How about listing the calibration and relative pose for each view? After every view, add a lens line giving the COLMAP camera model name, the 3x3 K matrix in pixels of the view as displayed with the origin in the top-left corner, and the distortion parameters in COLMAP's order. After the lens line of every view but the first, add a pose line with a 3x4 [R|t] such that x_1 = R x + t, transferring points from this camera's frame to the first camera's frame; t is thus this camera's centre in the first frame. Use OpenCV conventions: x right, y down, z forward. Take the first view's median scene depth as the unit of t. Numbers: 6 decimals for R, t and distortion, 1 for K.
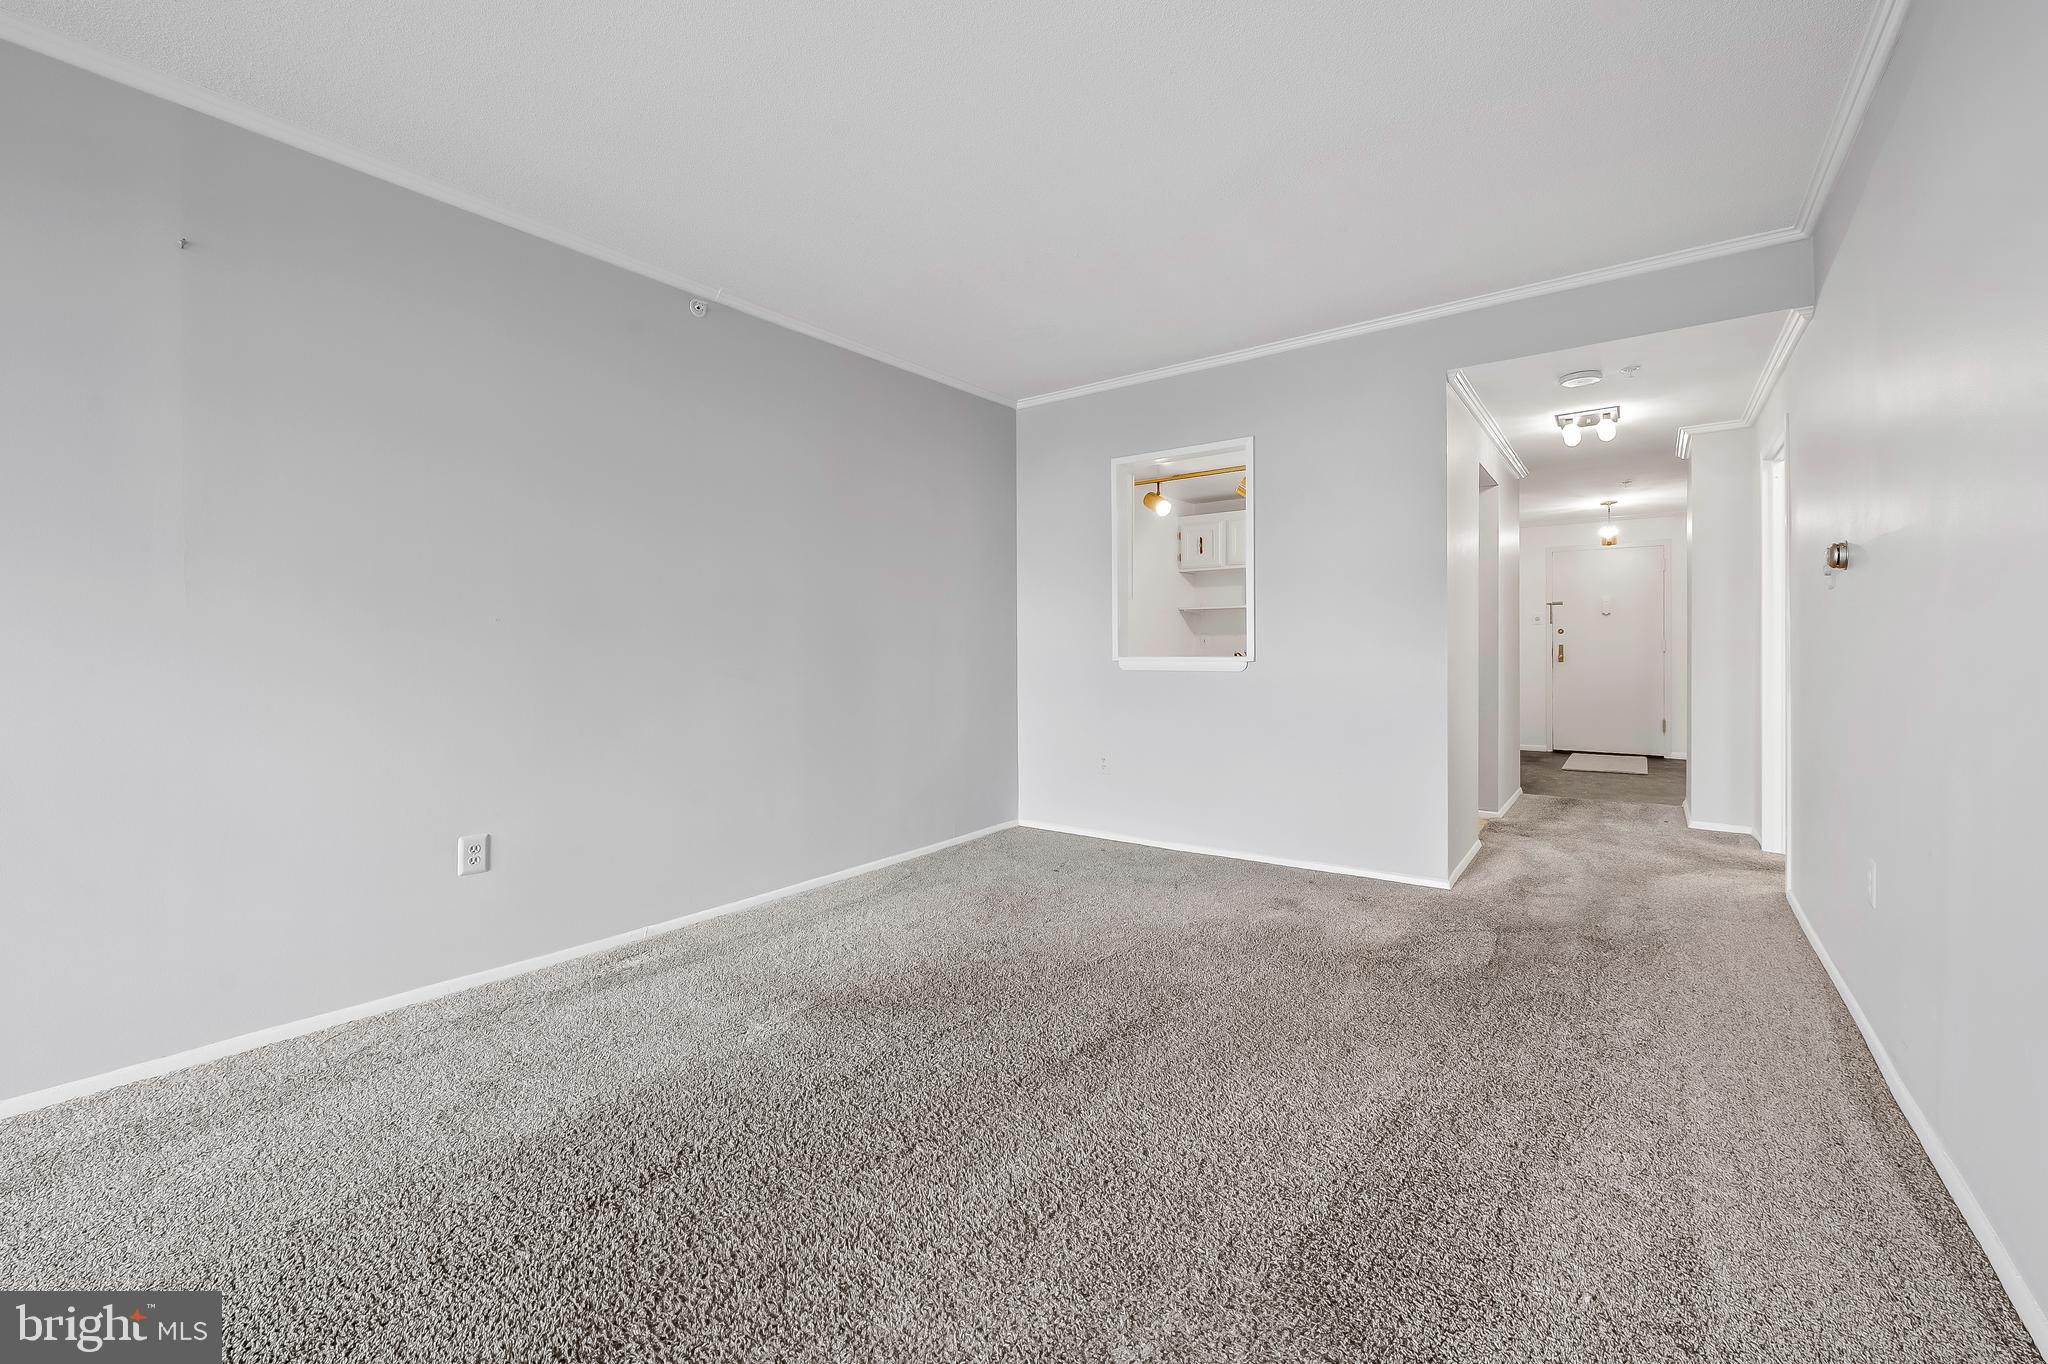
lens RADIAL K [[825.2, 0, 1033.2], [0, 825.2, 657.8], [0, 0, 1]] dist [-0.000985, -0.002773]
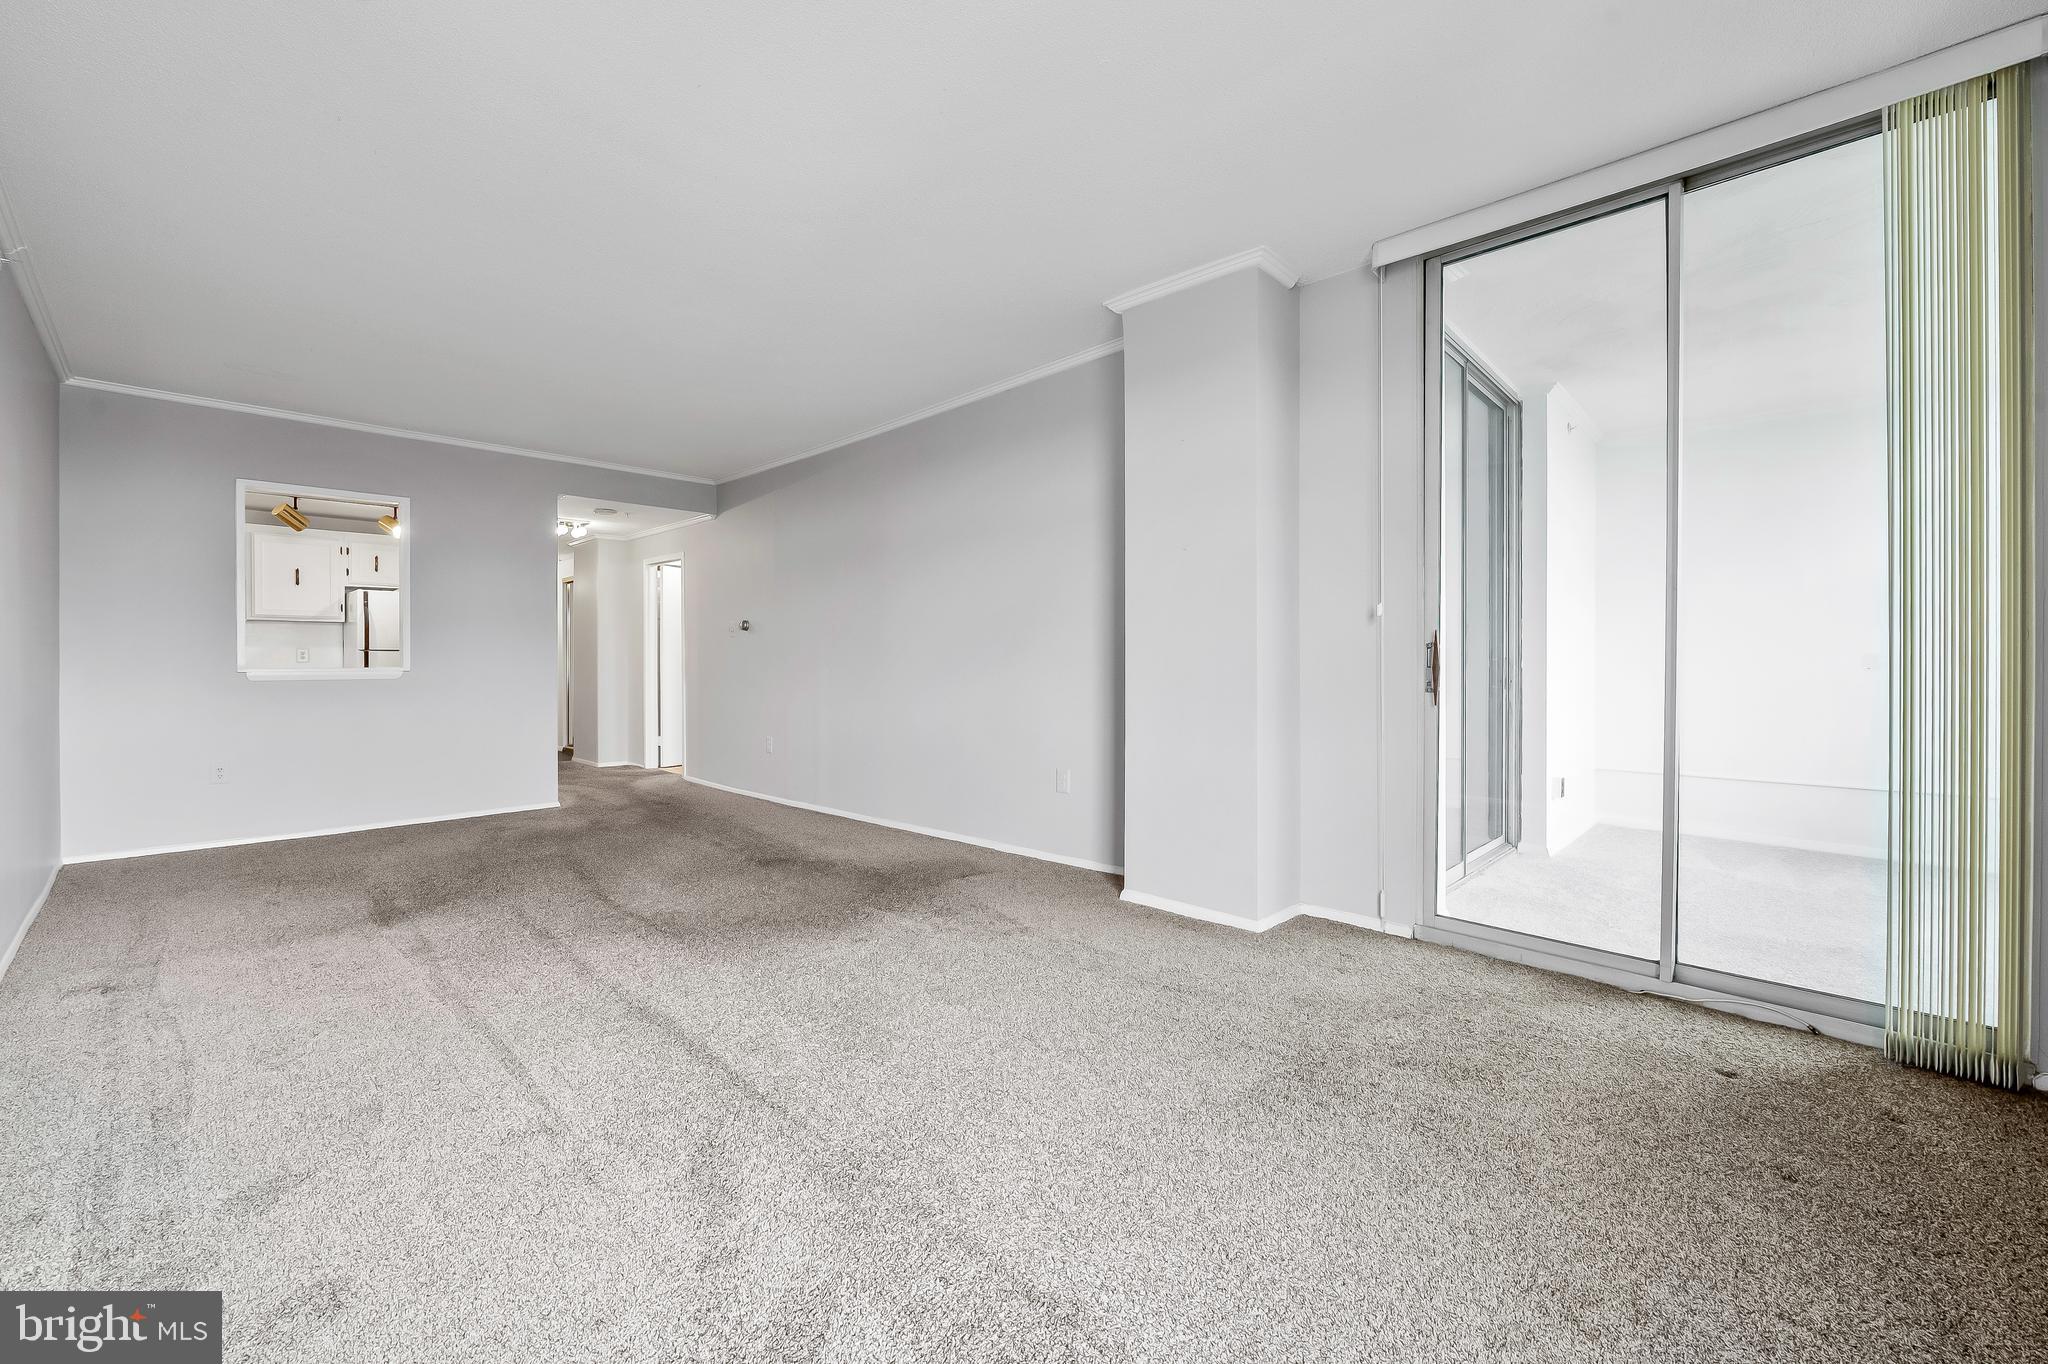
lens RADIAL K [[825.2, 0, 1033.2], [0, 825.2, 657.8], [0, 0, 1]] dist [-0.000985, -0.002773]
pose [[0.156736, 0.010628, 0.987583, -0.814138], [0.011629, 0.999853, -0.012605, 0.011556], [-0.987572, 0.013460, 0.156589, -0.164060]]
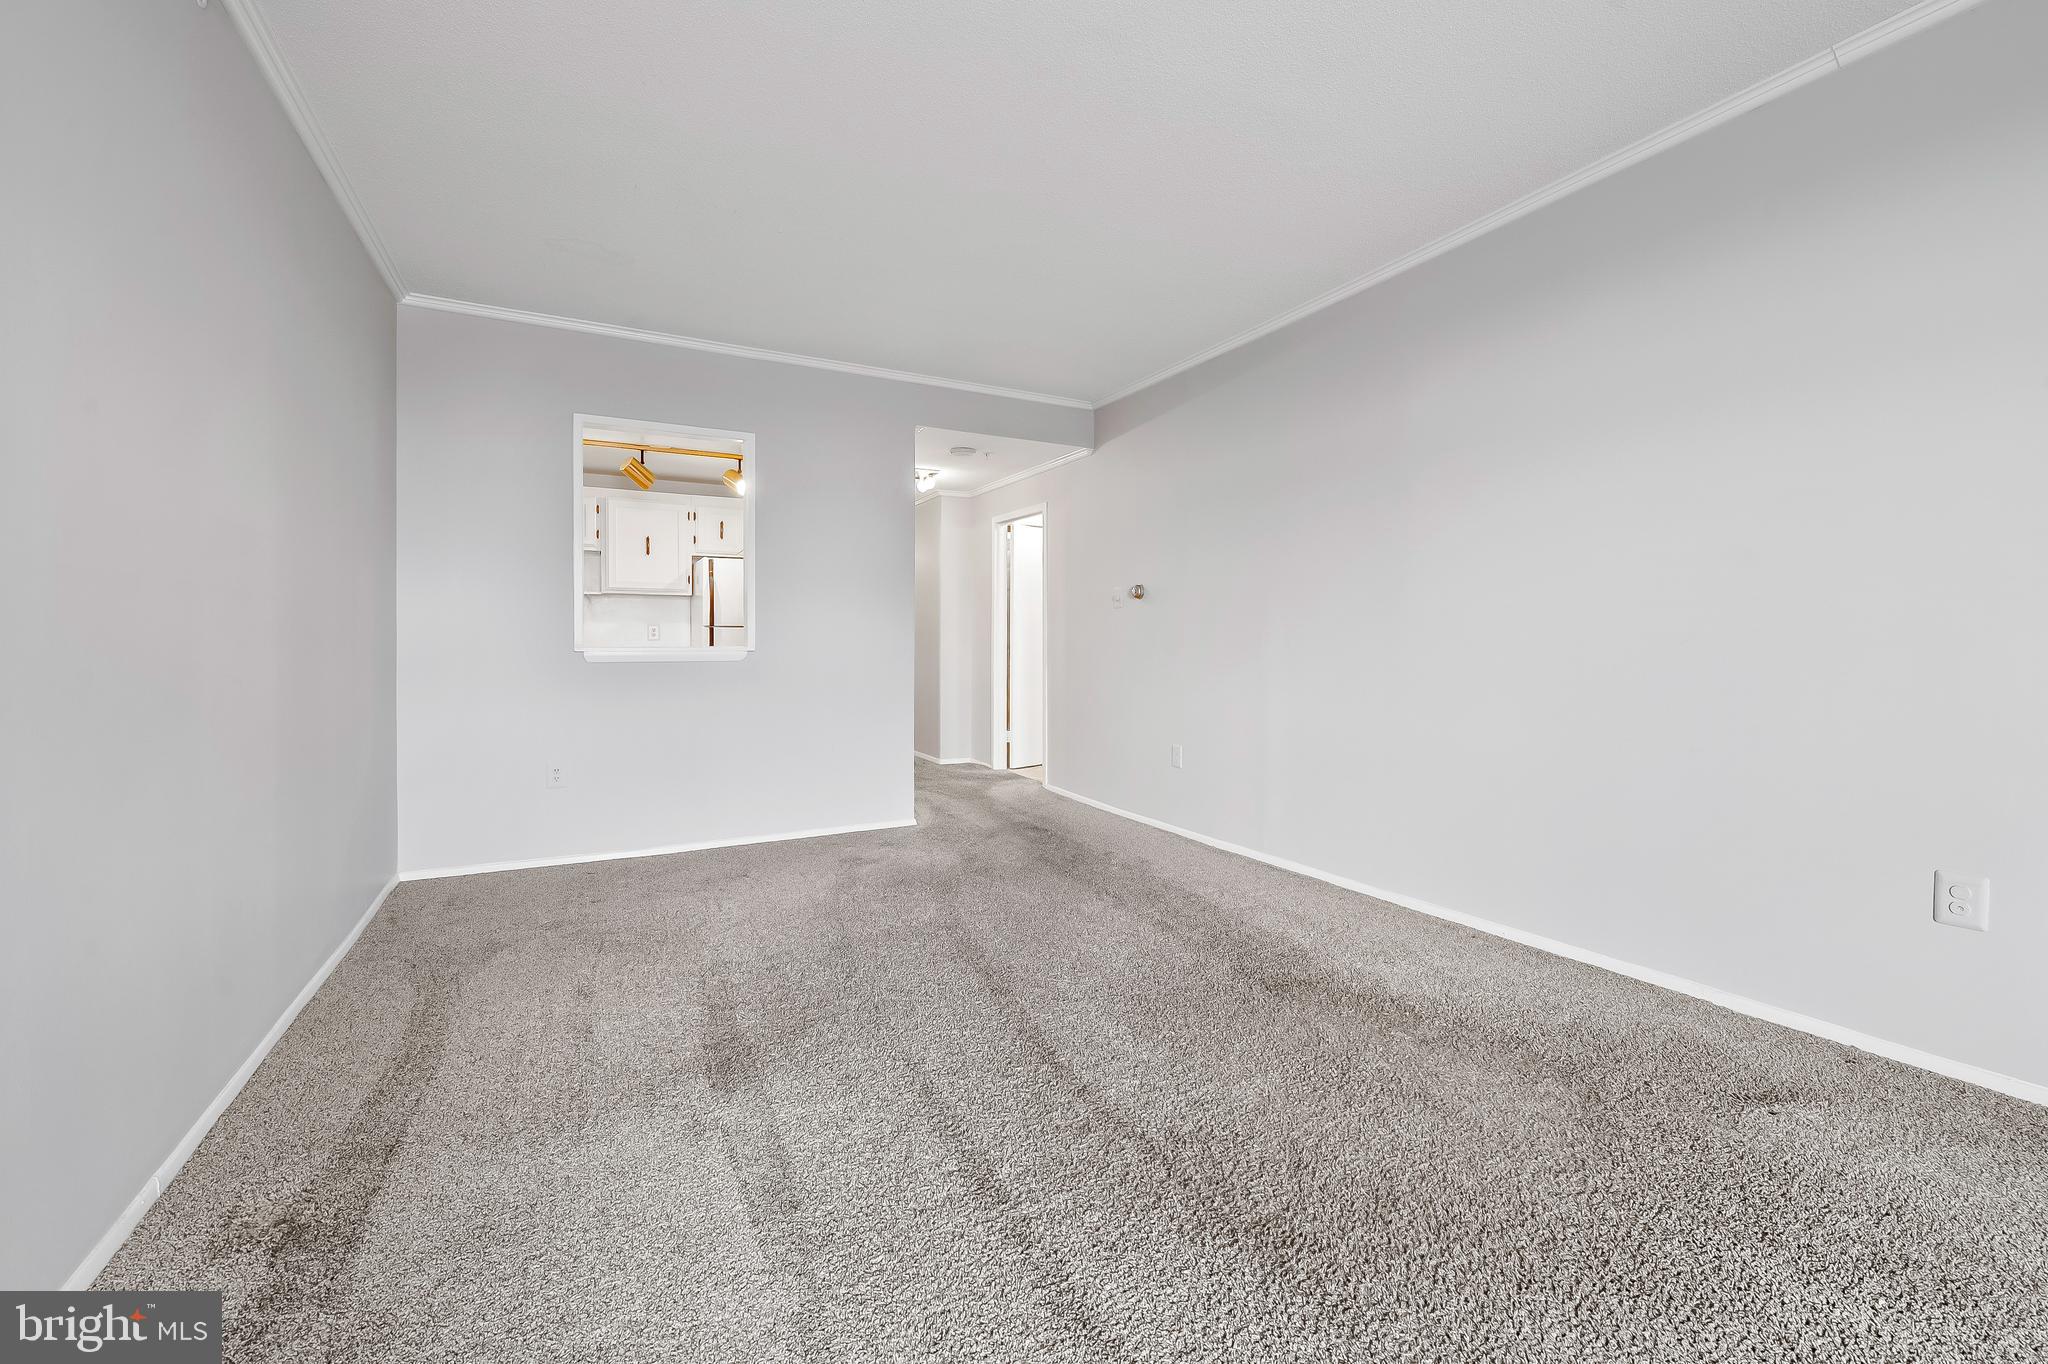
lens RADIAL K [[825.2, 0, 1033.2], [0, 825.2, 657.8], [0, 0, 1]] dist [-0.000985, -0.002773]
pose [[0.459755, -0.006973, 0.888019, -0.465989], [0.003910, 0.999975, 0.005828, 0.009088], [-0.888037, 0.000793, 0.459771, 0.200011]]
